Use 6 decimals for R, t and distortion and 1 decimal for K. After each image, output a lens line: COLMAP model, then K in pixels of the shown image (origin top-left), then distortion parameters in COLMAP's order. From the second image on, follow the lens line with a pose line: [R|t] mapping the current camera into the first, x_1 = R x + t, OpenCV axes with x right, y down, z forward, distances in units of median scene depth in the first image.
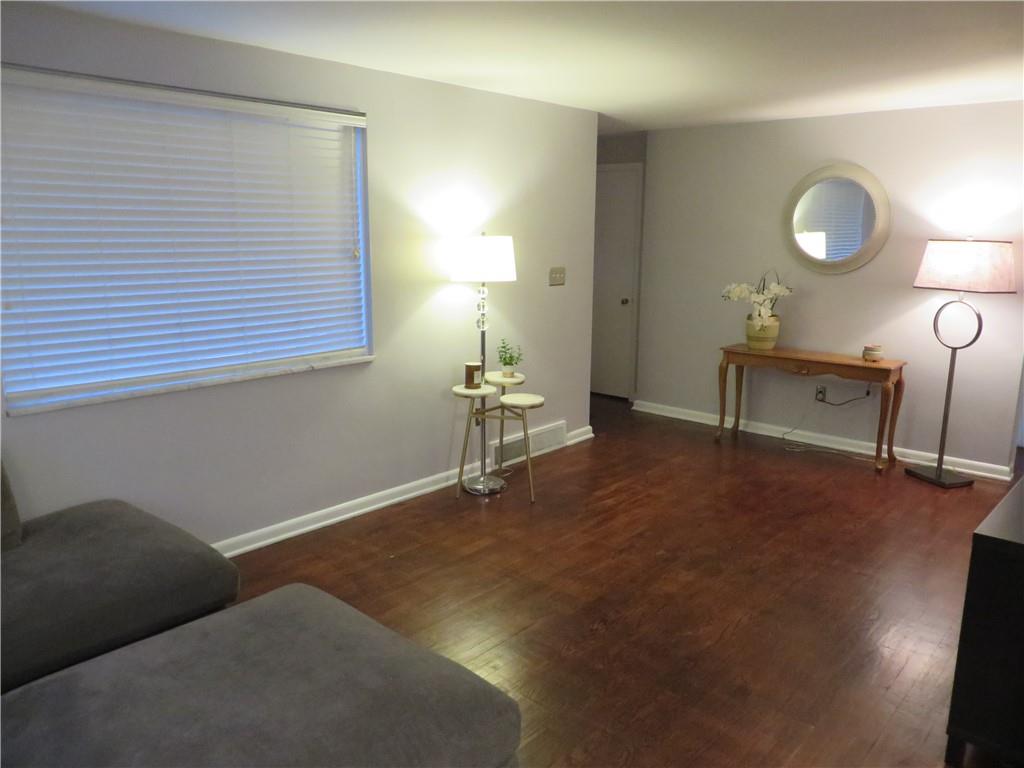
lens RADIAL K [[787.8, 0, 516.0], [0, 787.8, 385.5], [0, 0, 1]] dist [0.000666, -0.003661]
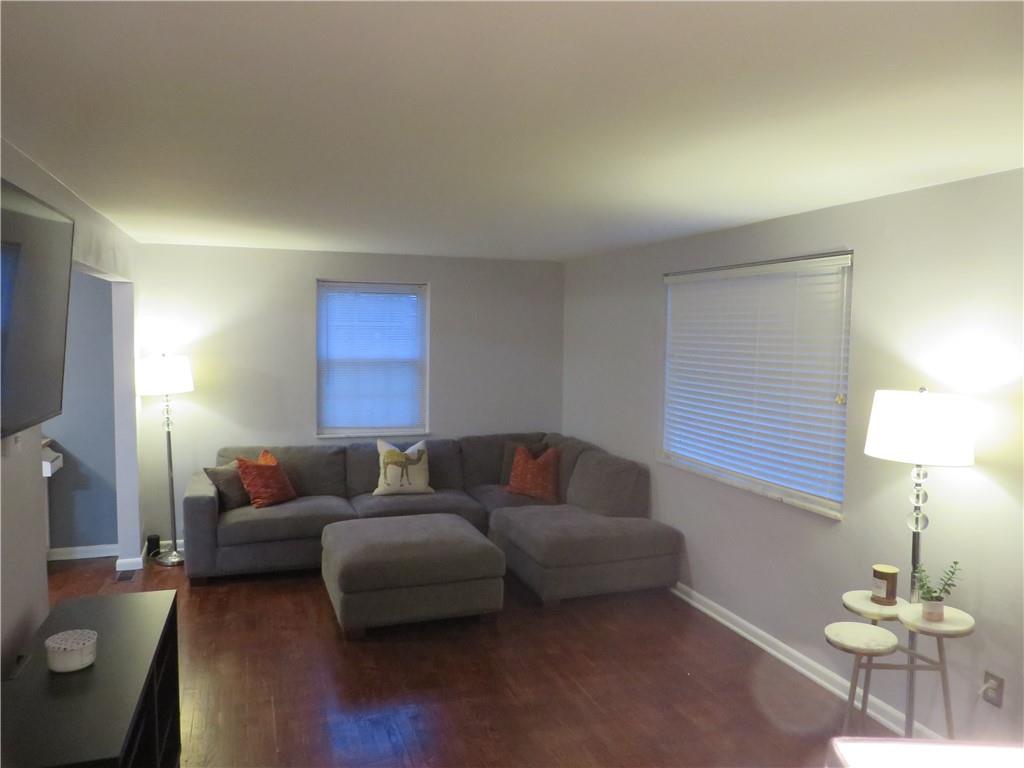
lens RADIAL K [[787.8, 0, 516.0], [0, 787.8, 385.5], [0, 0, 1]] dist [0.000666, -0.003661]
pose [[-0.494478, 0.047001, -0.867919, 0.816615], [-0.186667, 0.969496, 0.158852, -0.269508], [0.848909, 0.240560, -0.470620, 1.153817]]
